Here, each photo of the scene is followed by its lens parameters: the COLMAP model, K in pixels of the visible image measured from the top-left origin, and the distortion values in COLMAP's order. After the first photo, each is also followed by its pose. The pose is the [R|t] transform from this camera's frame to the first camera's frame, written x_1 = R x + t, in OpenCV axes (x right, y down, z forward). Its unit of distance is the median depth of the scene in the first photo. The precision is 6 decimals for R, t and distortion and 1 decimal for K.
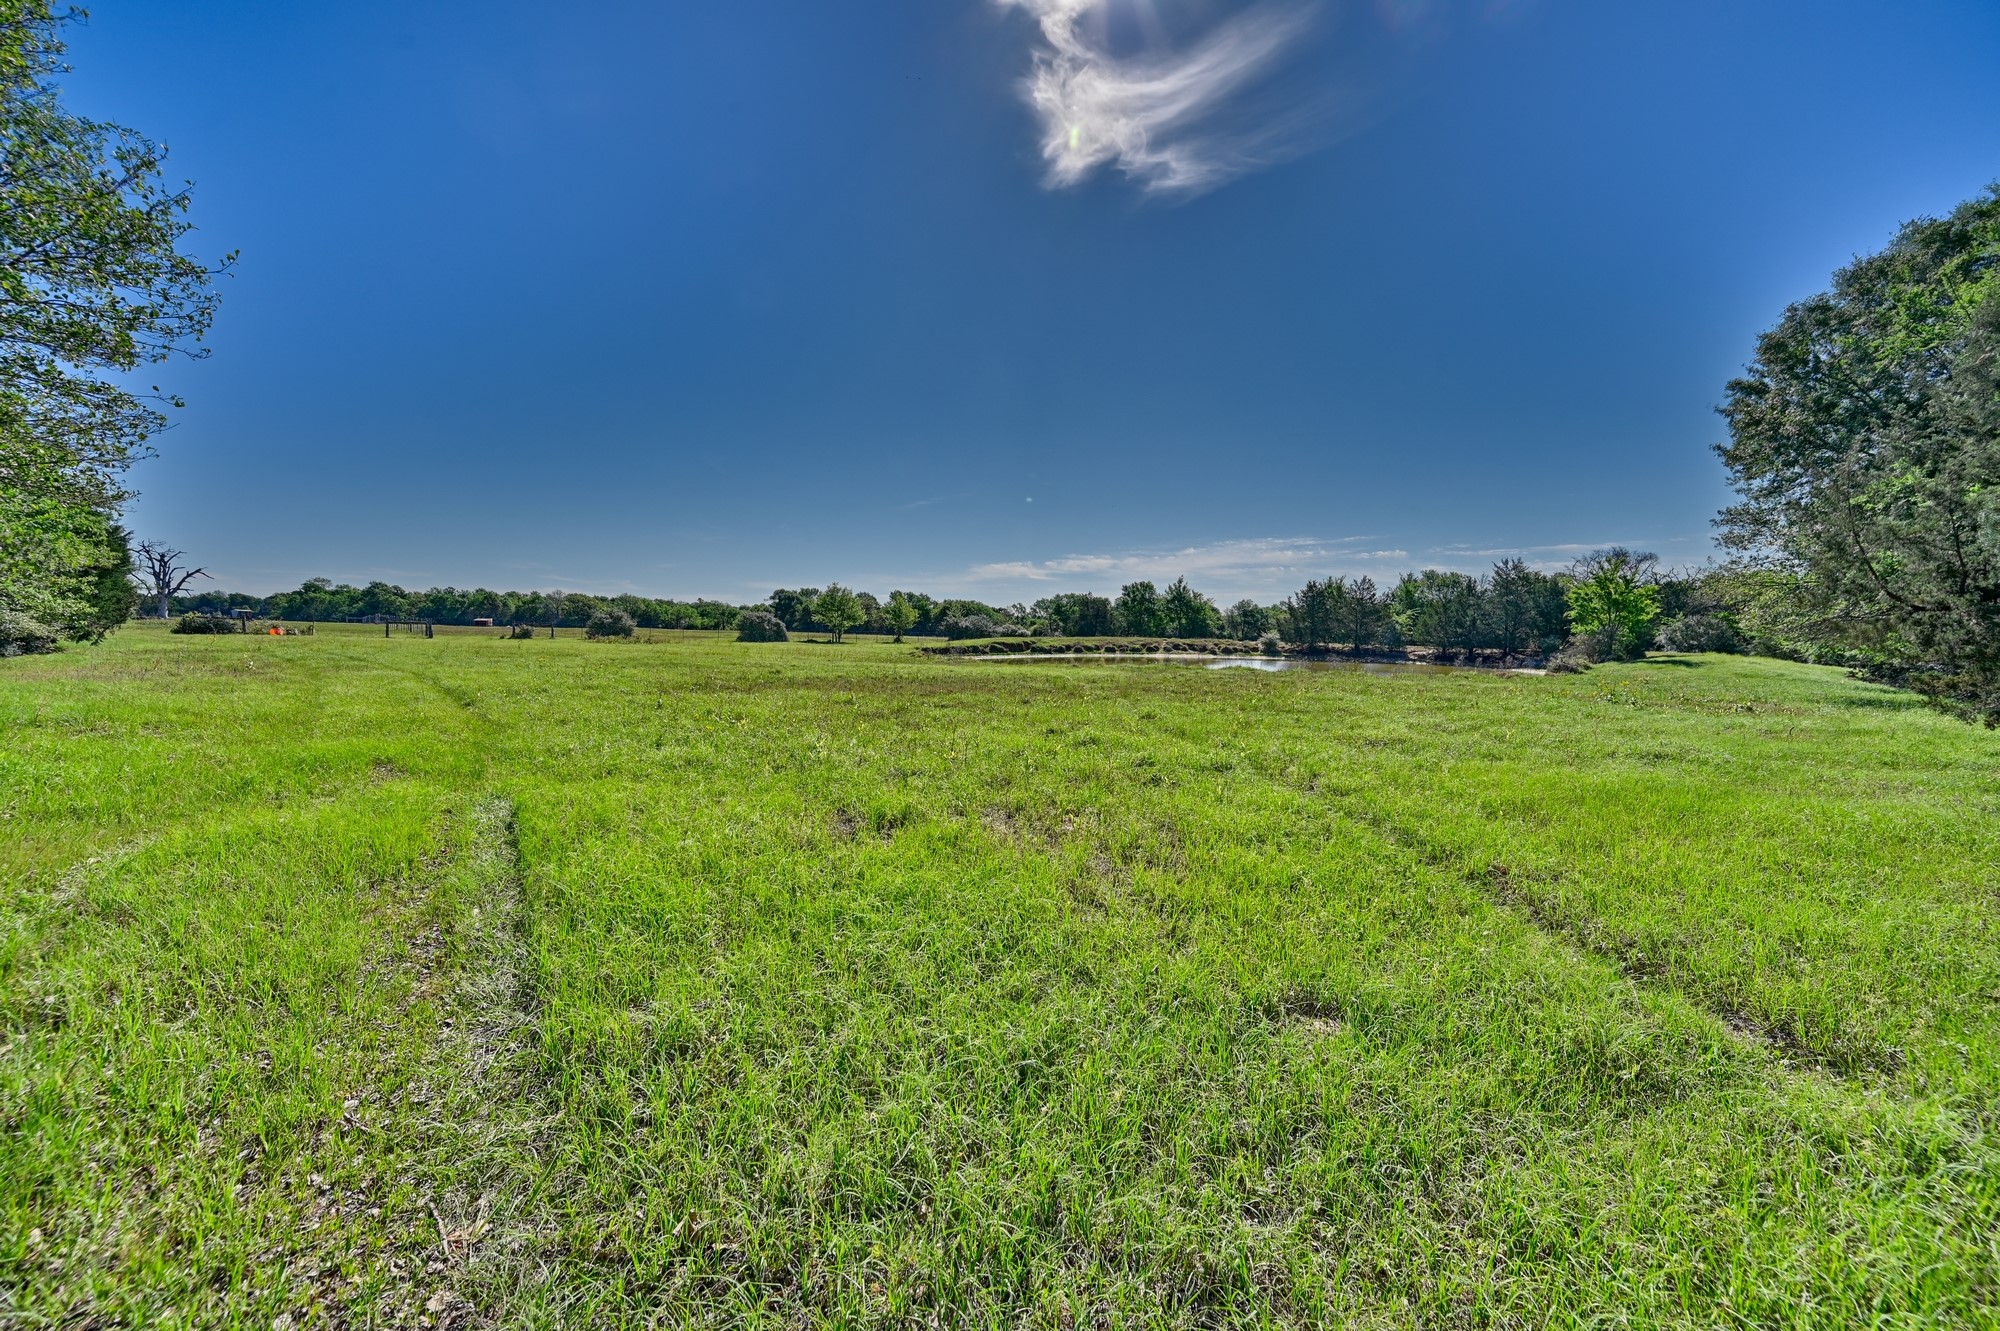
lens RADIAL K [[802.0, 0, 1001.7], [0, 802.0, 668.5], [0, 0, 1]] dist [-0.003020, -0.000360]
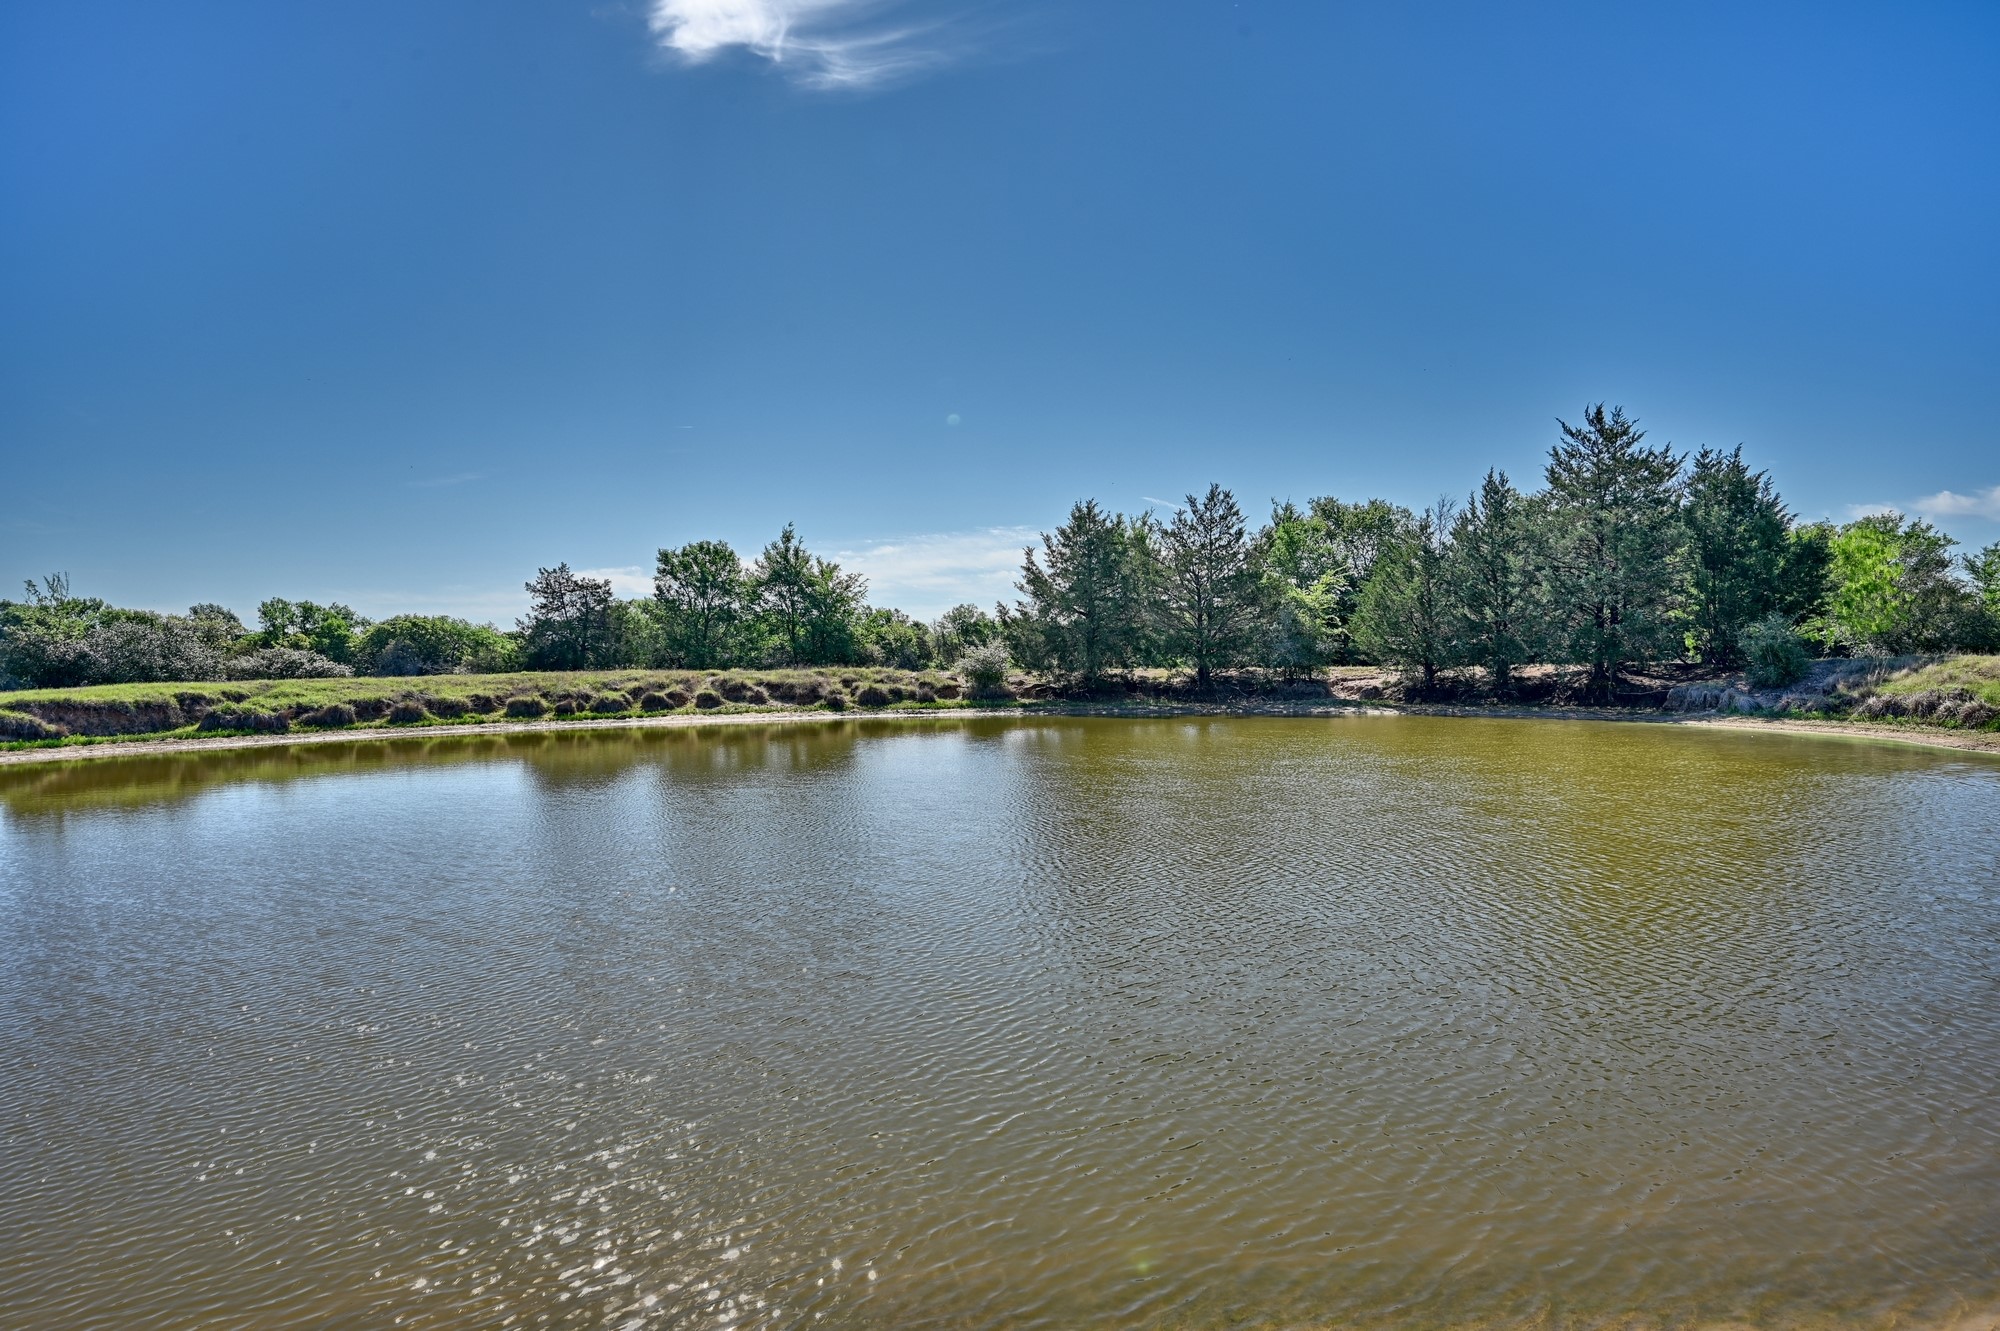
lens RADIAL K [[1224.2, 0, 1009.7], [0, 1224.2, 658.9], [0, 0, 1]] dist [-0.001603, -0.000451]
pose [[0.949448, -0.031291, 0.312360, 0.167105], [0.048860, 0.997624, -0.048575, -0.009986], [-0.310098, 0.061381, 0.948721, 0.455433]]
